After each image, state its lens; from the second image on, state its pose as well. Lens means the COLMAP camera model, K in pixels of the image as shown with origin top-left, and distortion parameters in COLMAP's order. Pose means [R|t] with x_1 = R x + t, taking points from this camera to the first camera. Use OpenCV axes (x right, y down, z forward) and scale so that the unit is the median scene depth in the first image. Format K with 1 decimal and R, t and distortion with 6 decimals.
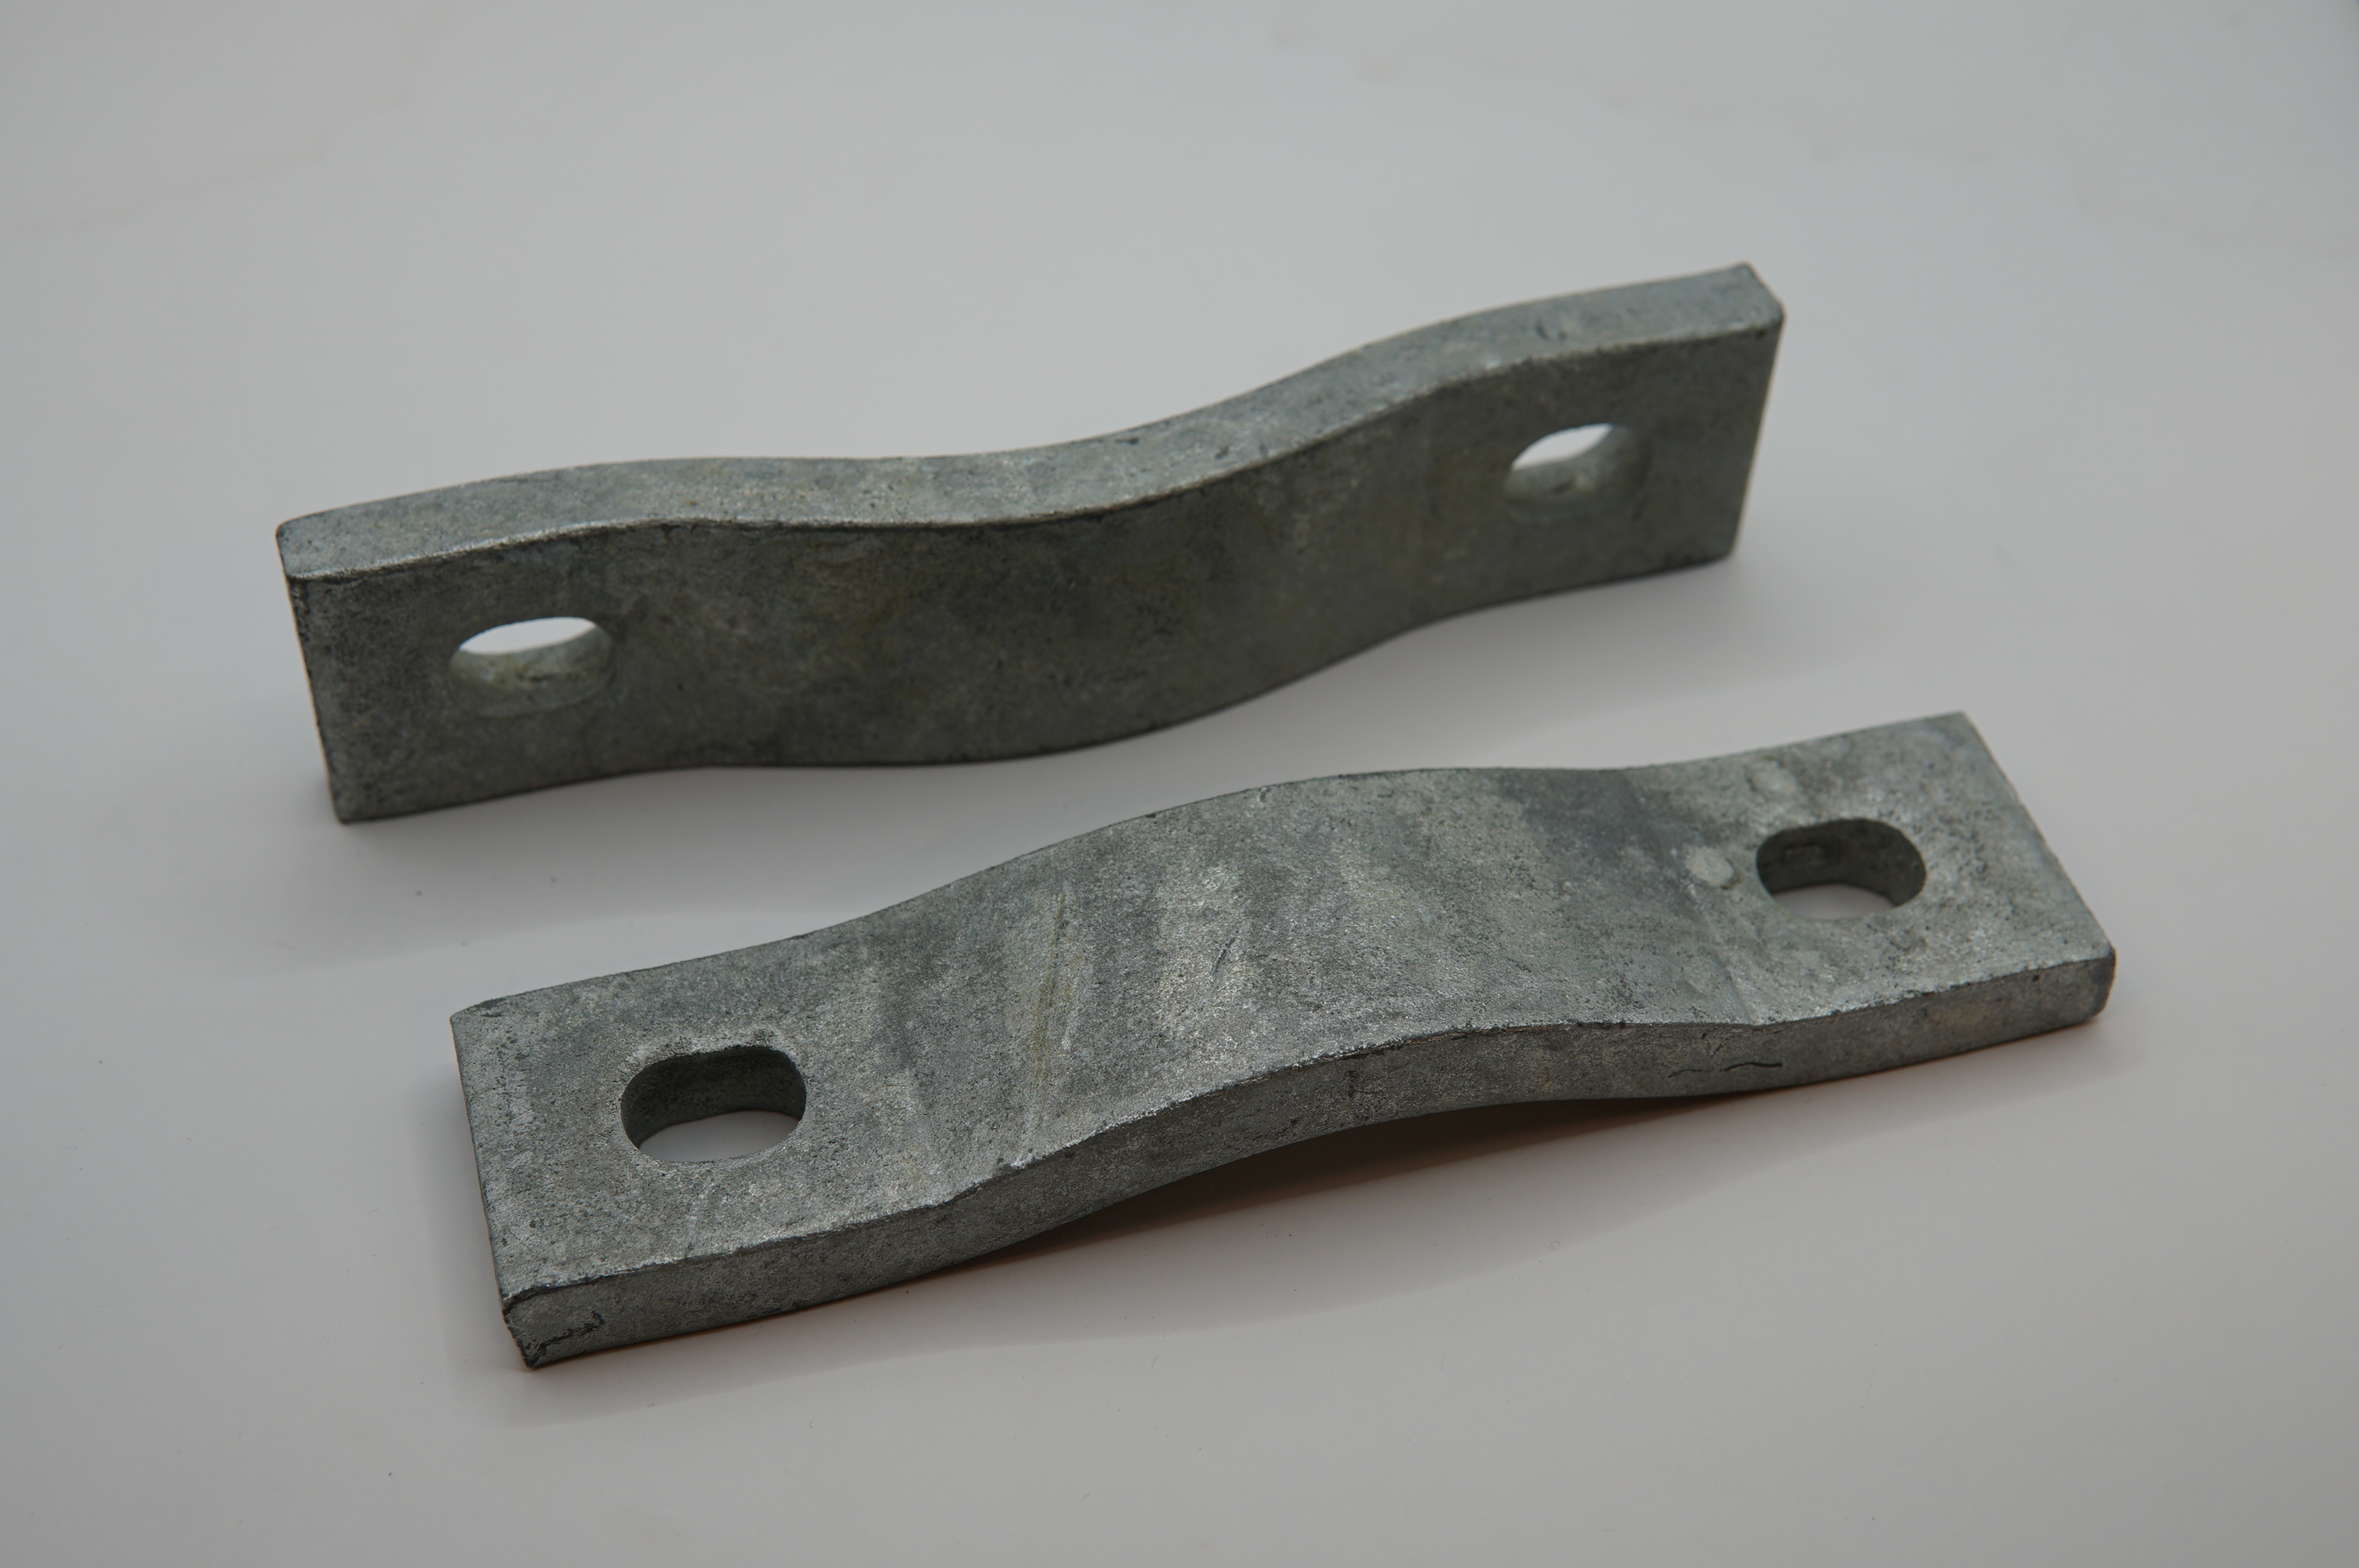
lens RADIAL K [[3512.7, 0, 1179.5], [0, 3512.7, 784.0], [0, 0, 1]] dist [-0.024898, -0.532721]
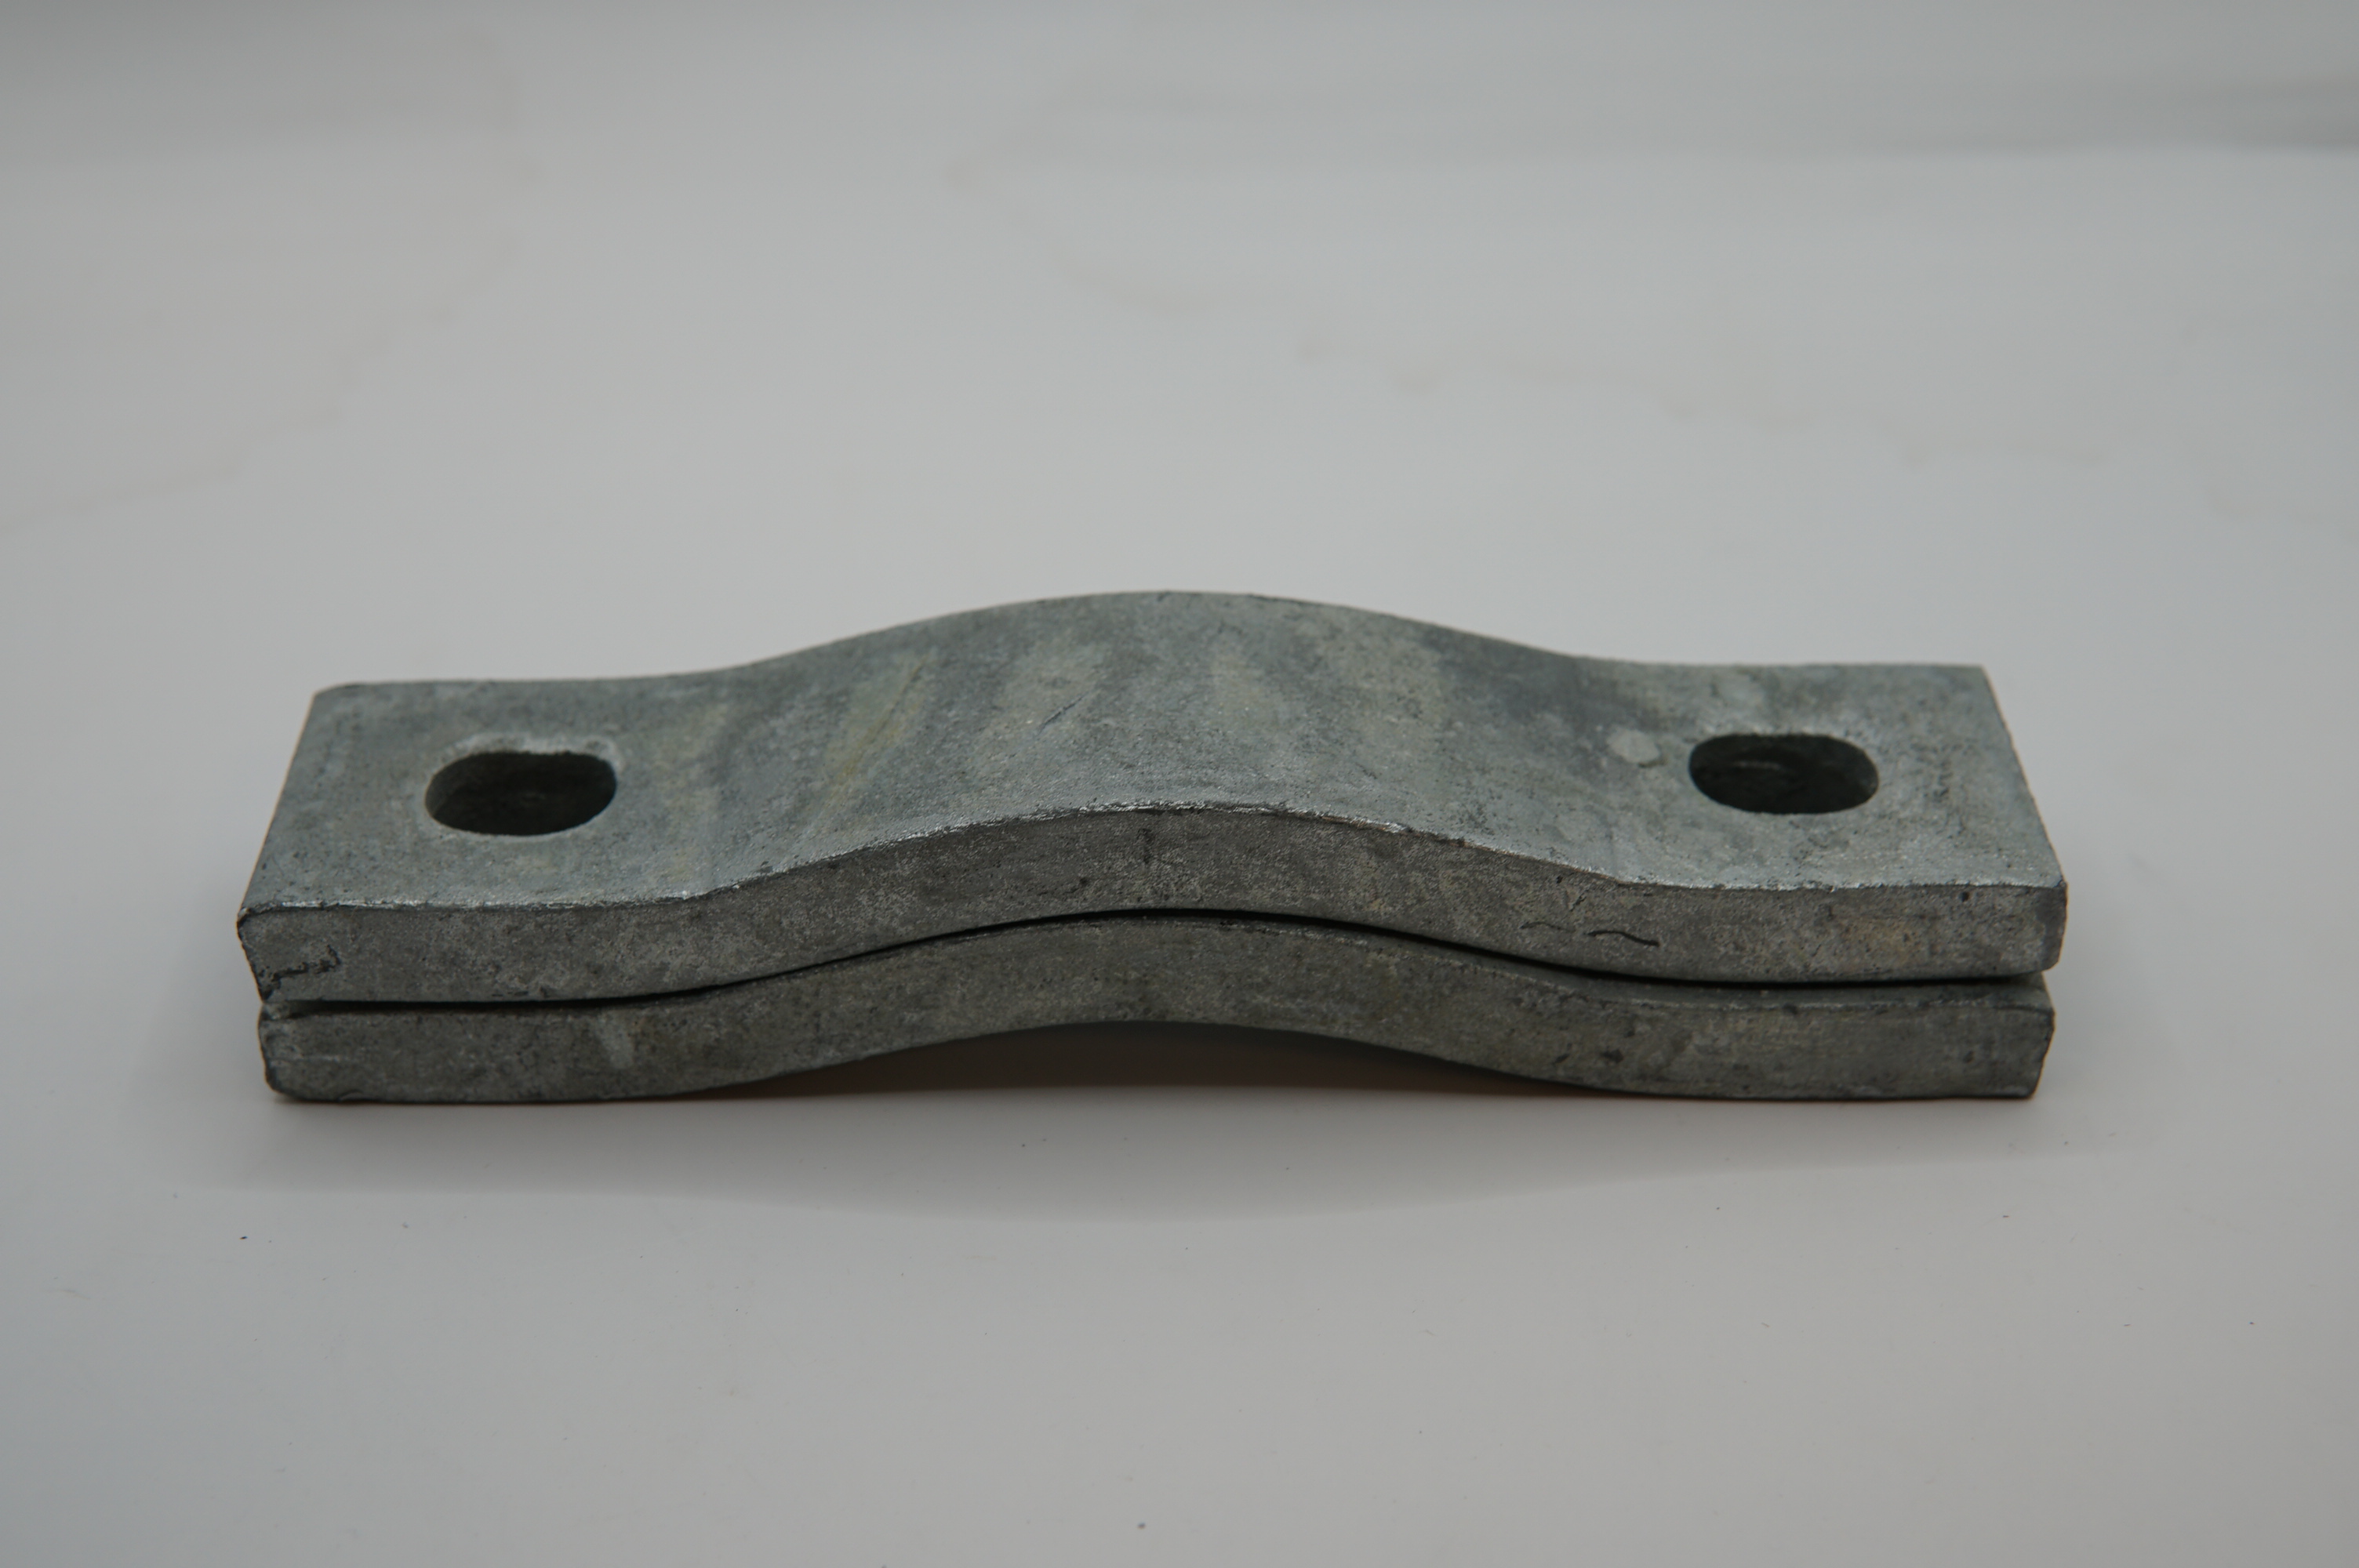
lens RADIAL K [[3512.7, 0, 1179.5], [0, 3512.7, 784.0], [0, 0, 1]] dist [-0.024898, -0.532721]
pose [[0.964439, 0.127382, -0.231585, 0.258941], [-0.169306, 0.970578, -0.171214, 0.217356], [0.202961, 0.204334, 0.957630, 0.104654]]
